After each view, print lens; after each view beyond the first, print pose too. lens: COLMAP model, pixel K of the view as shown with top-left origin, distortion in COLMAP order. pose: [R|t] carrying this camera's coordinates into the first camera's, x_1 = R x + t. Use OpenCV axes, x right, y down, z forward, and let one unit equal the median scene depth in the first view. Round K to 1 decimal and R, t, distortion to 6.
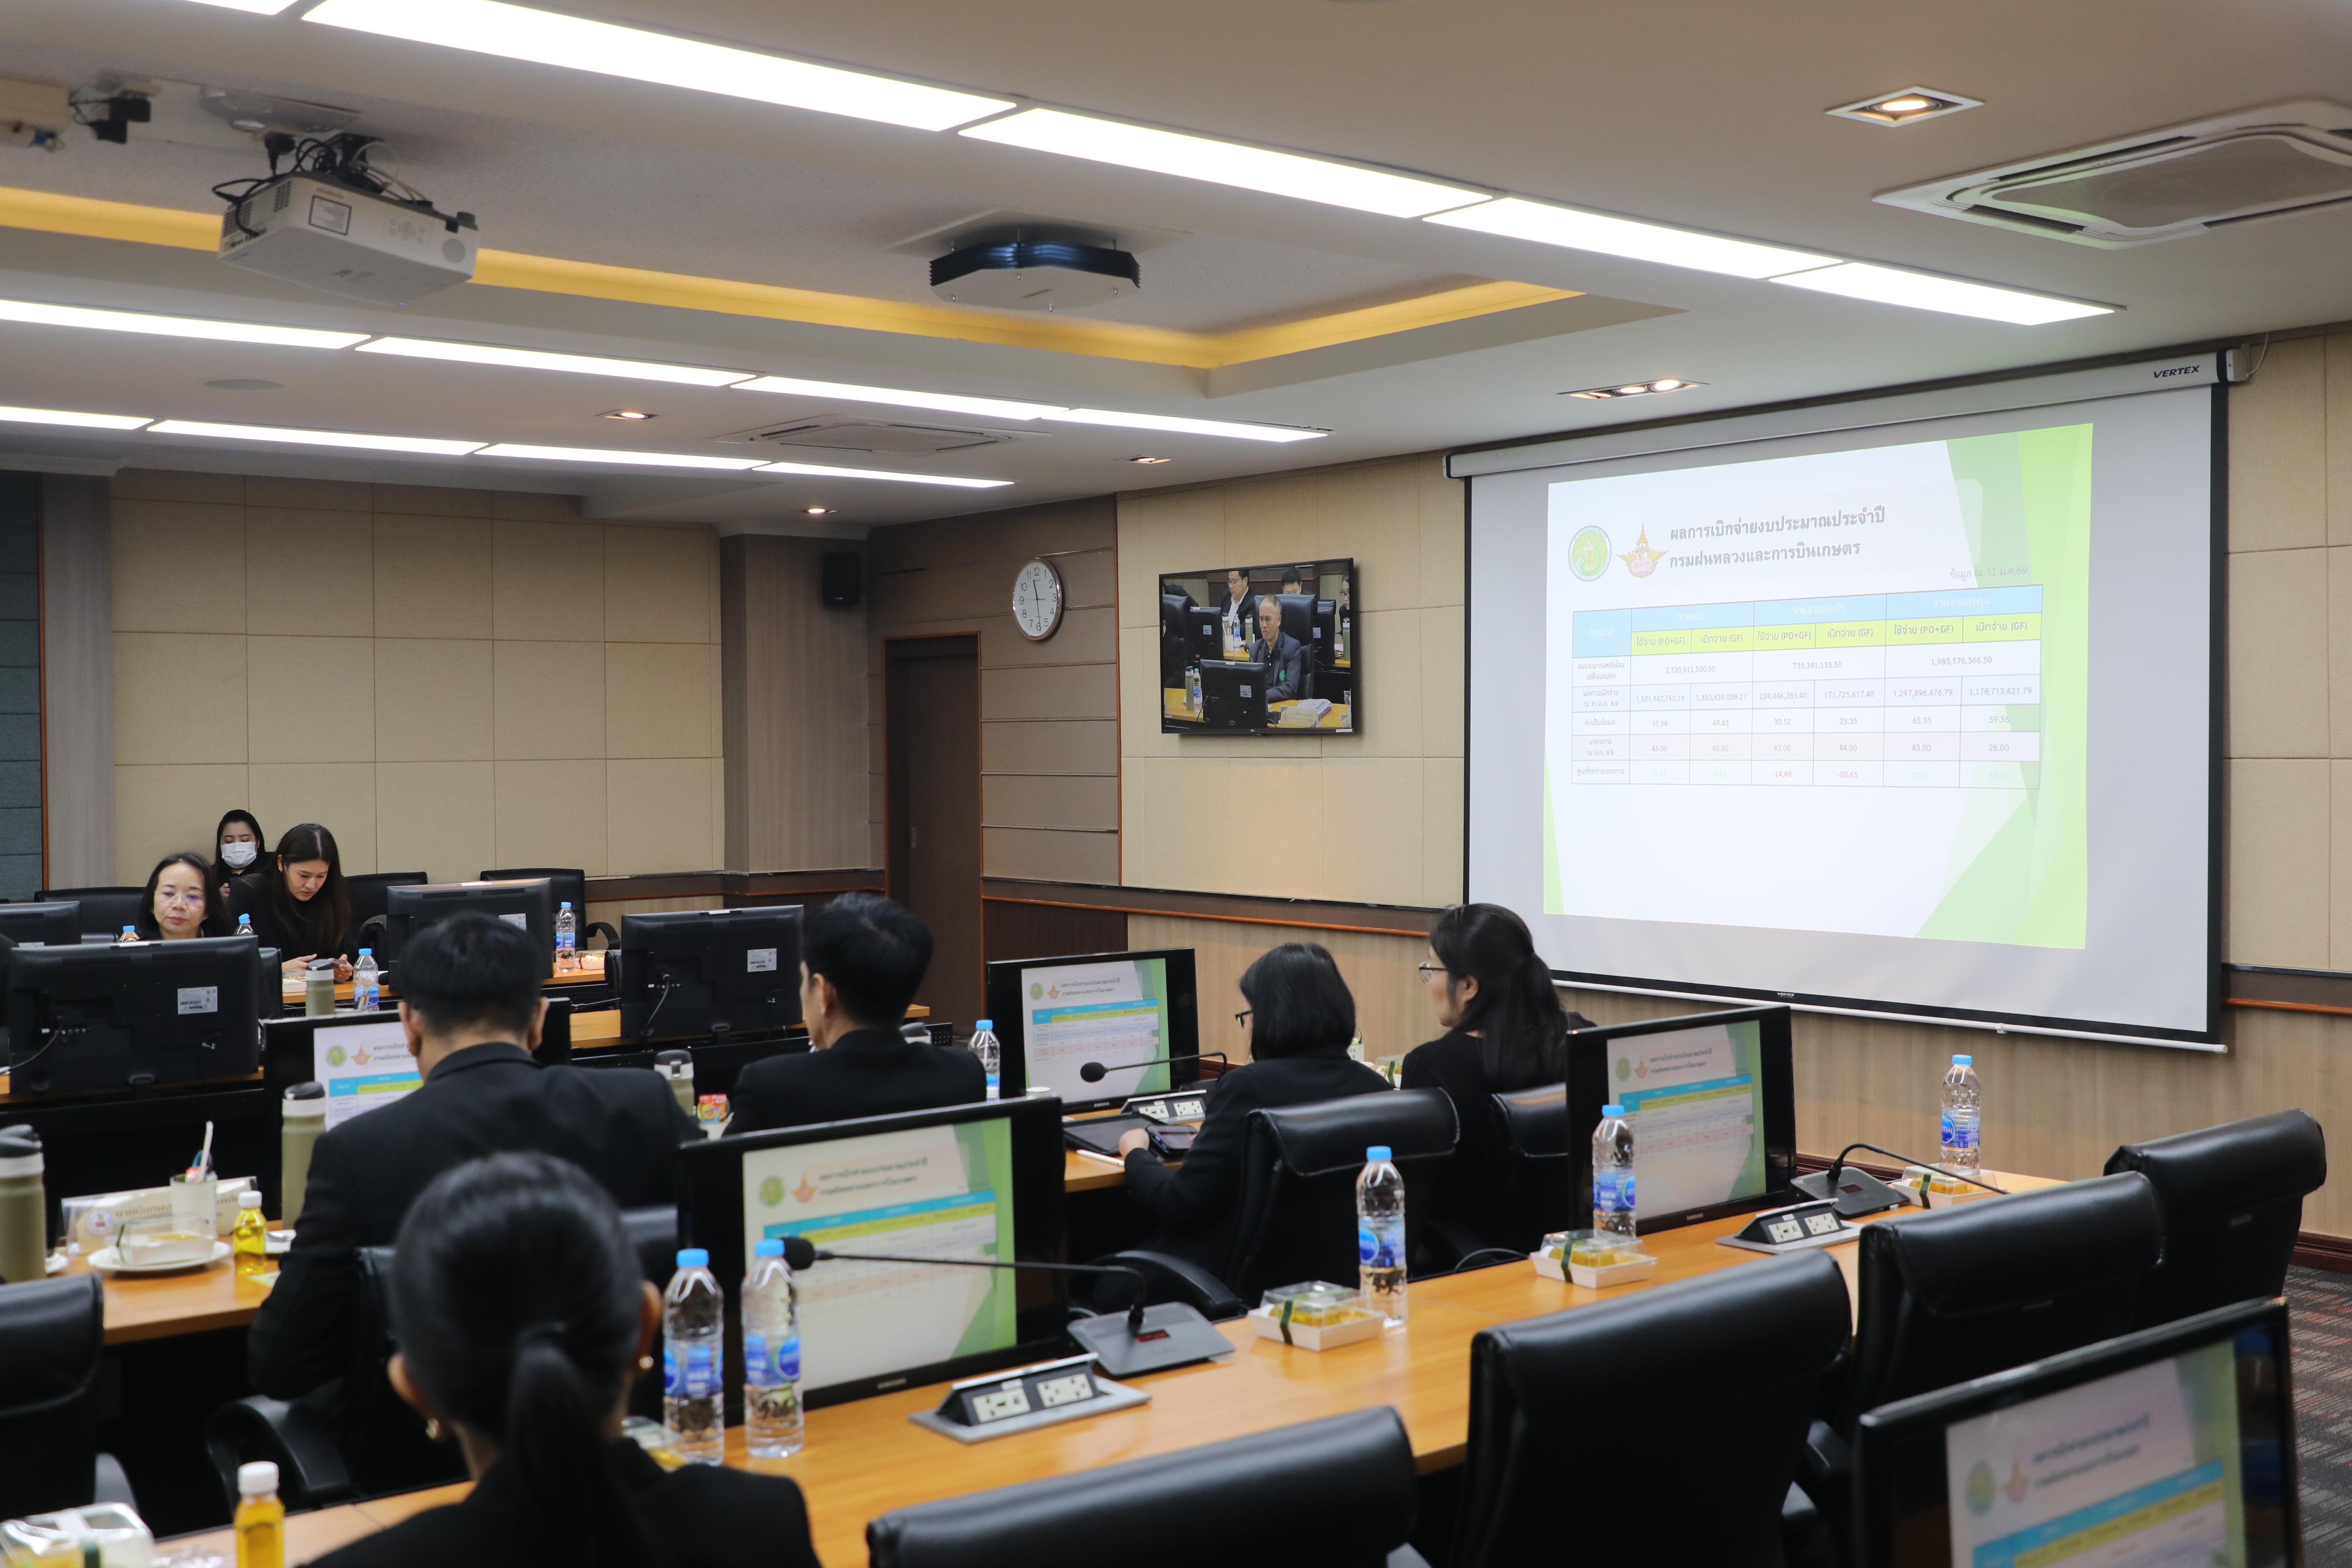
lens RADIAL K [[2400.2, 0, 1162.0], [0, 2400.2, 761.9], [0, 0, 1]] dist [0.024439, 0.000000]
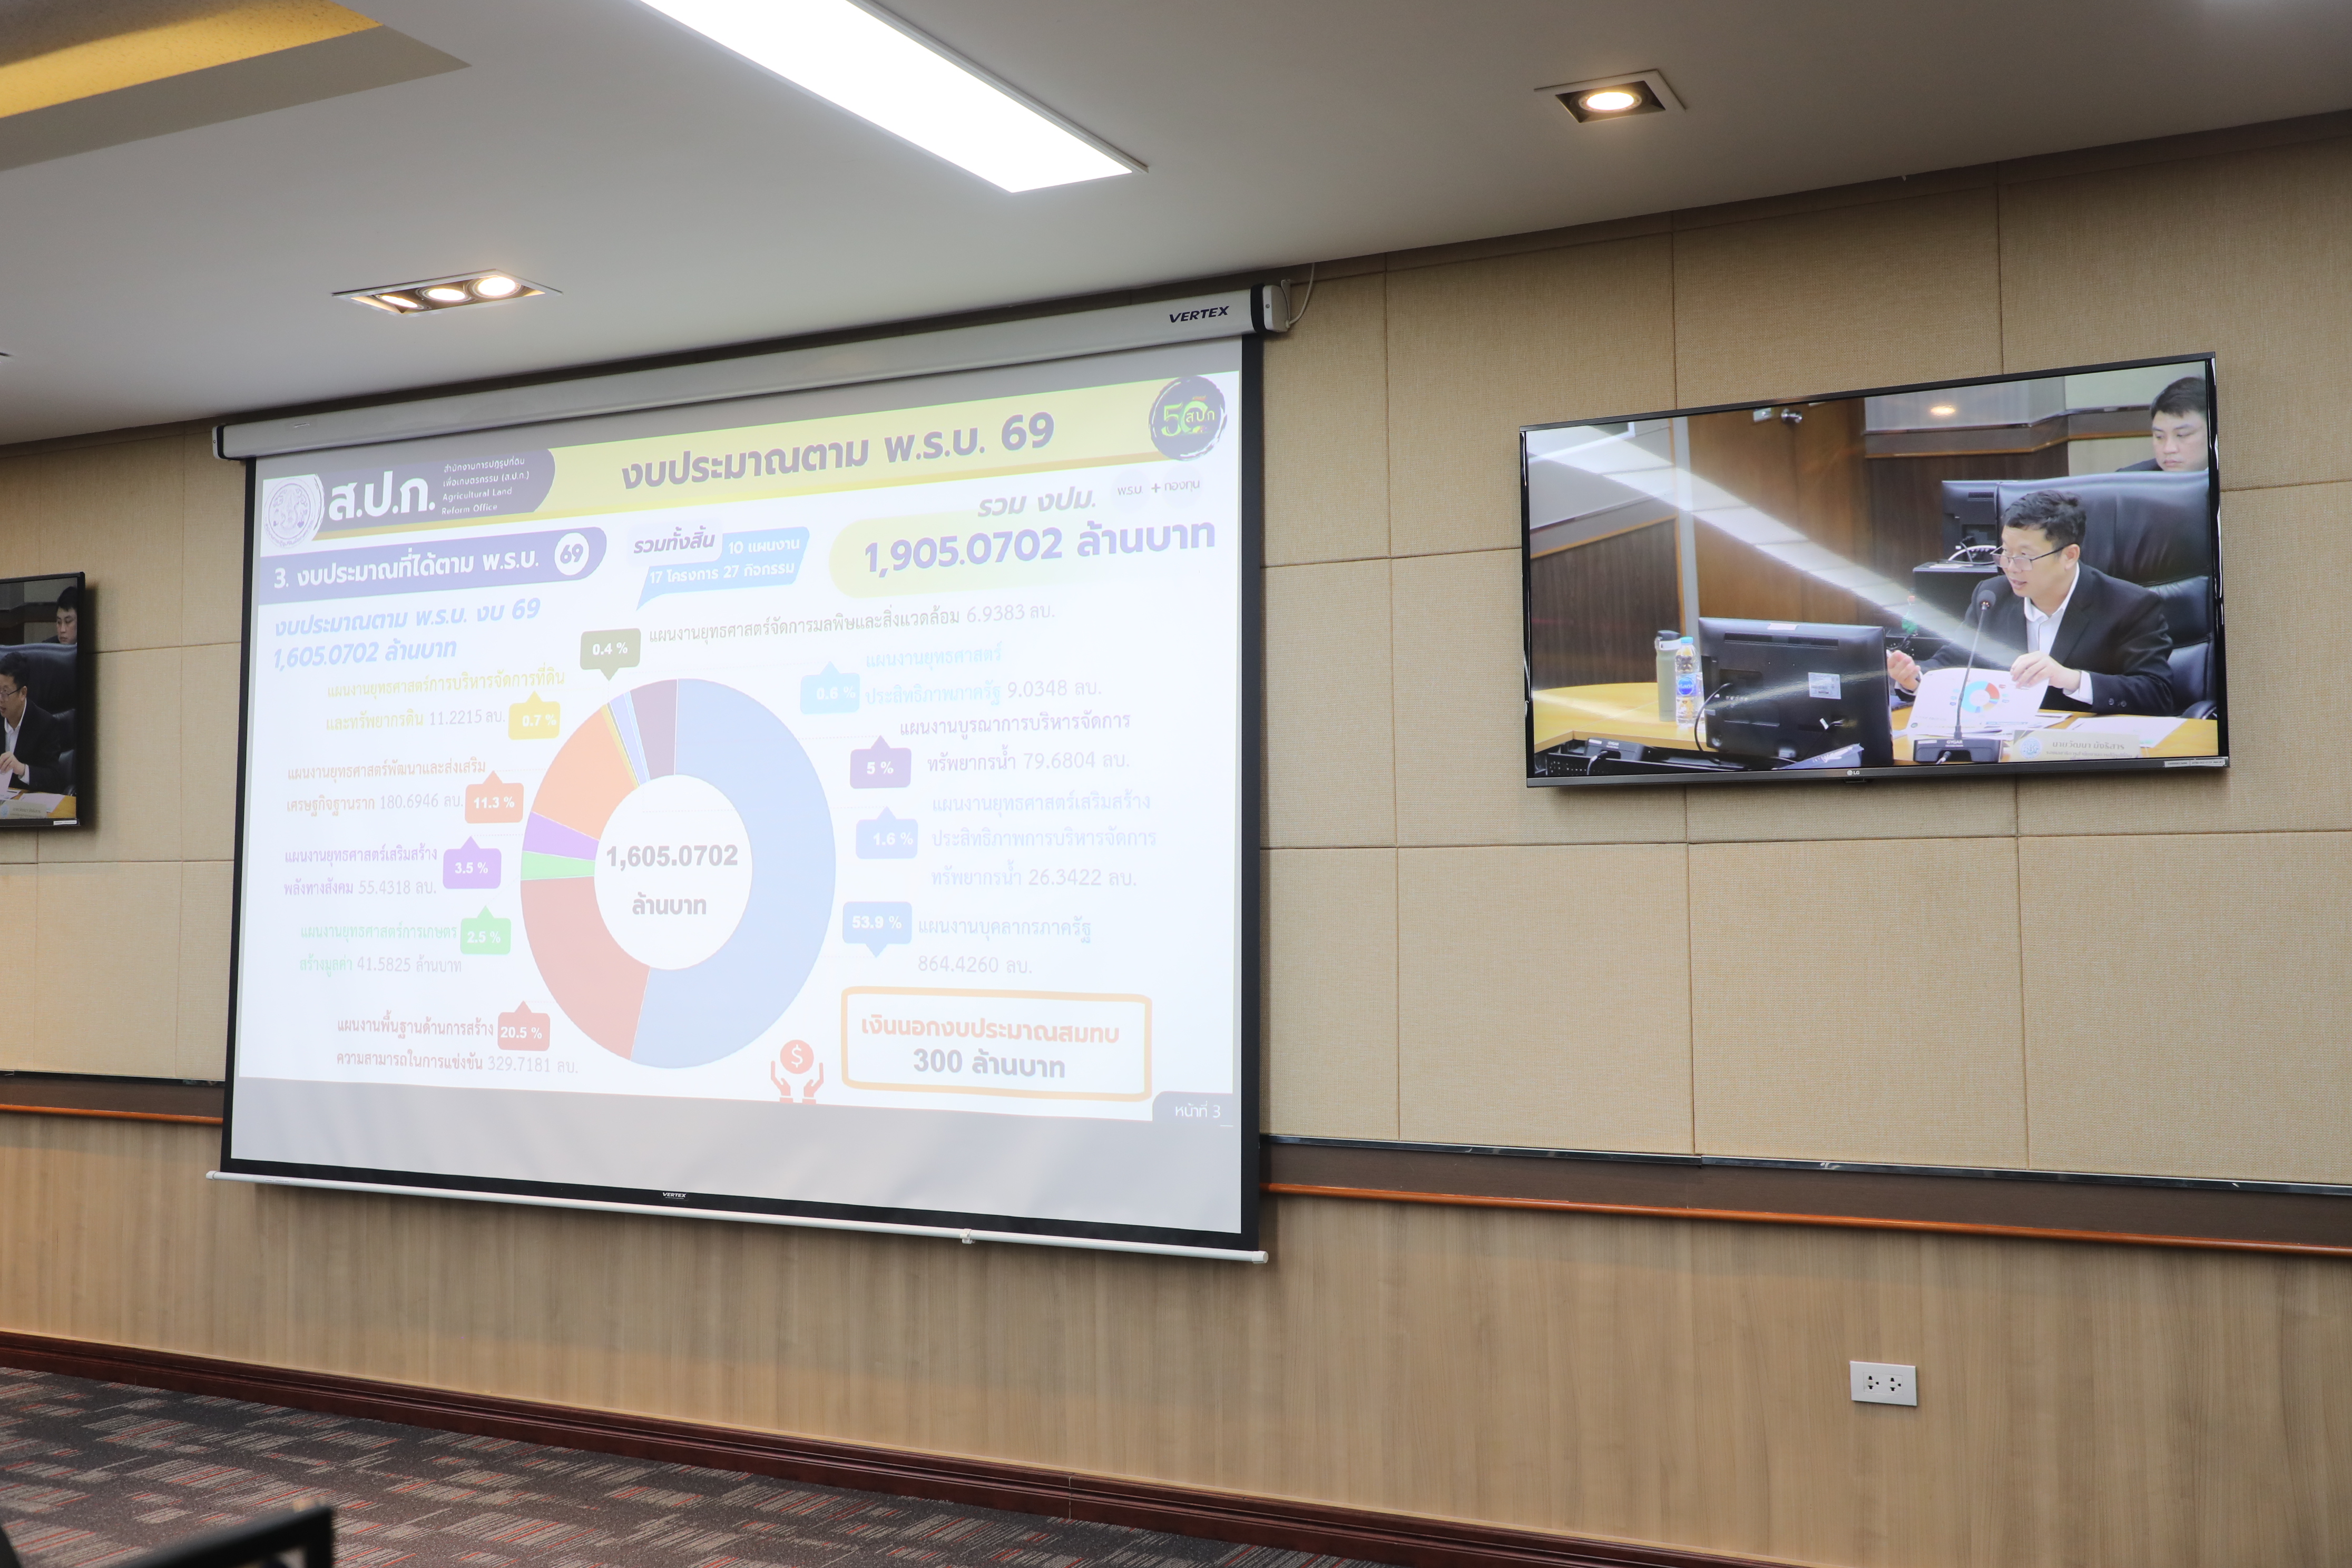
lens RADIAL K [[2147.6, 0, 1172.2], [0, 2147.6, 765.3], [0, 0, 1]] dist [0.005489, -0.018595]
pose [[0.908697, 0.023361, 0.416802, 0.147302], [0.003384, 0.997988, -0.063314, 0.014359], [-0.417443, 0.058944, 0.906789, 0.426031]]
